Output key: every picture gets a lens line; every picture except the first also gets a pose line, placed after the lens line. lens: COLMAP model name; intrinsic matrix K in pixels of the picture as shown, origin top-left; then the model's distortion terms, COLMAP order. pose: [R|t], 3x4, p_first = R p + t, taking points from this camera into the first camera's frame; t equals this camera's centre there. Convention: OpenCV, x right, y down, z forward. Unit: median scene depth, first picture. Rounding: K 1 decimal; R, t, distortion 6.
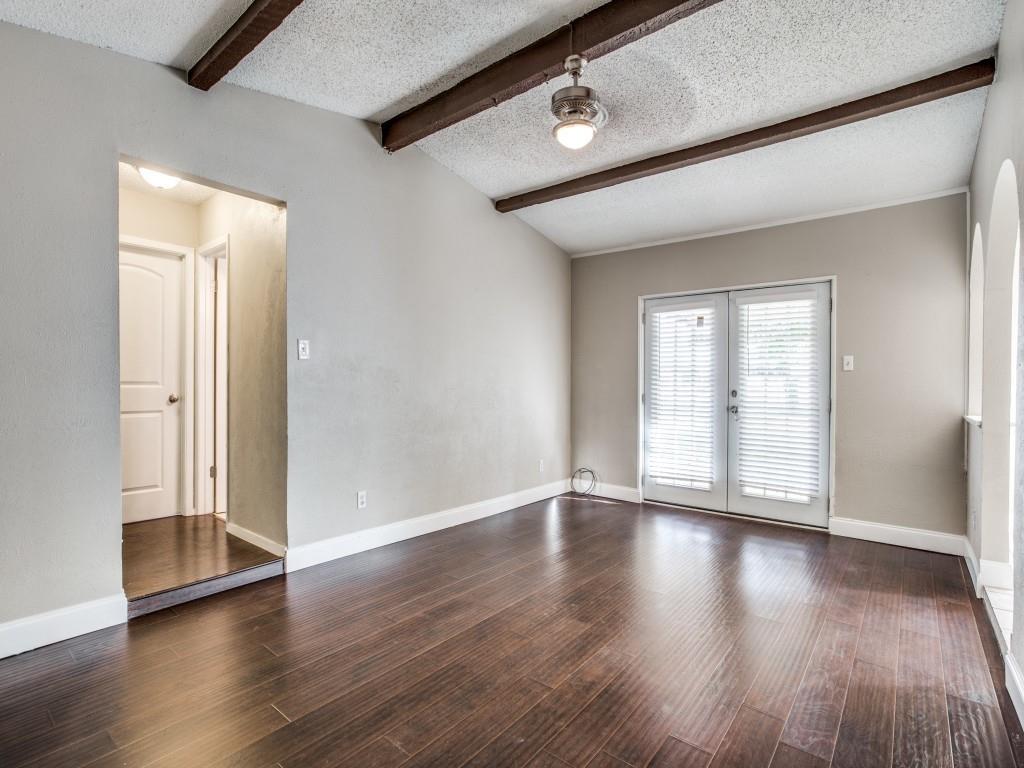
lens RADIAL K [[507.0, 0, 513.1], [0, 507.0, 383.9], [0, 0, 1]] dist [-0.002237, 0.000646]
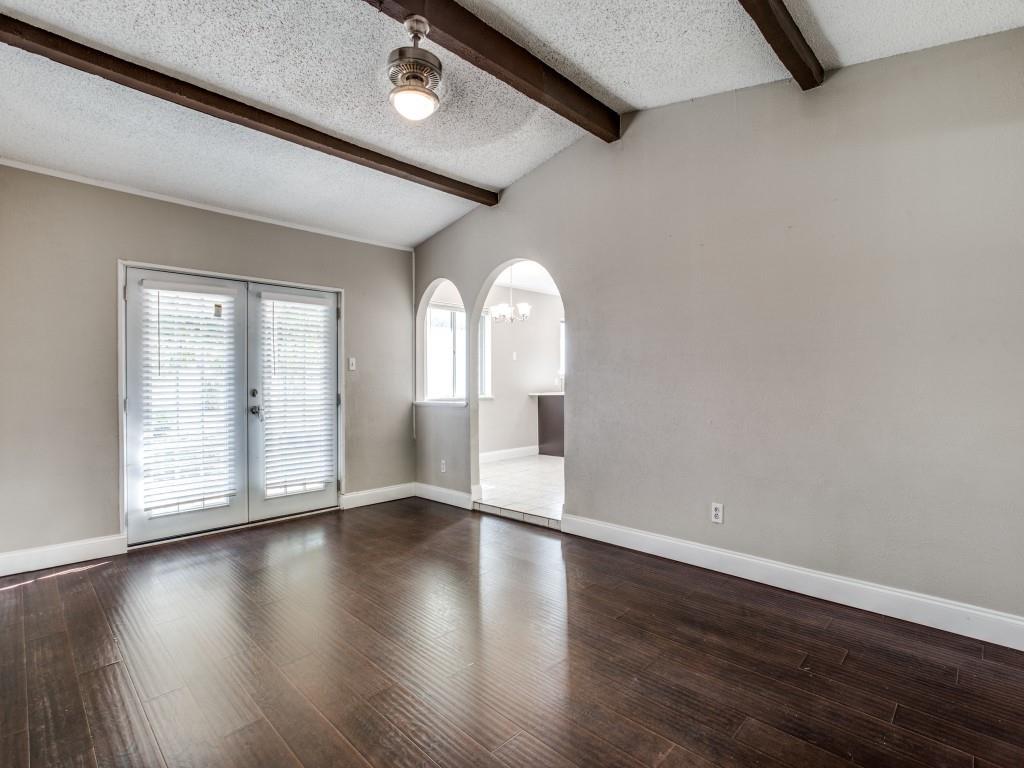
lens RADIAL K [[507.0, 0, 513.1], [0, 507.0, 383.9], [0, 0, 1]] dist [-0.002237, 0.000646]
pose [[0.109519, -0.018734, 0.993808, -0.439709], [0.005711, 0.999818, 0.018218, -0.012243], [-0.993968, 0.003680, 0.109606, 0.429698]]
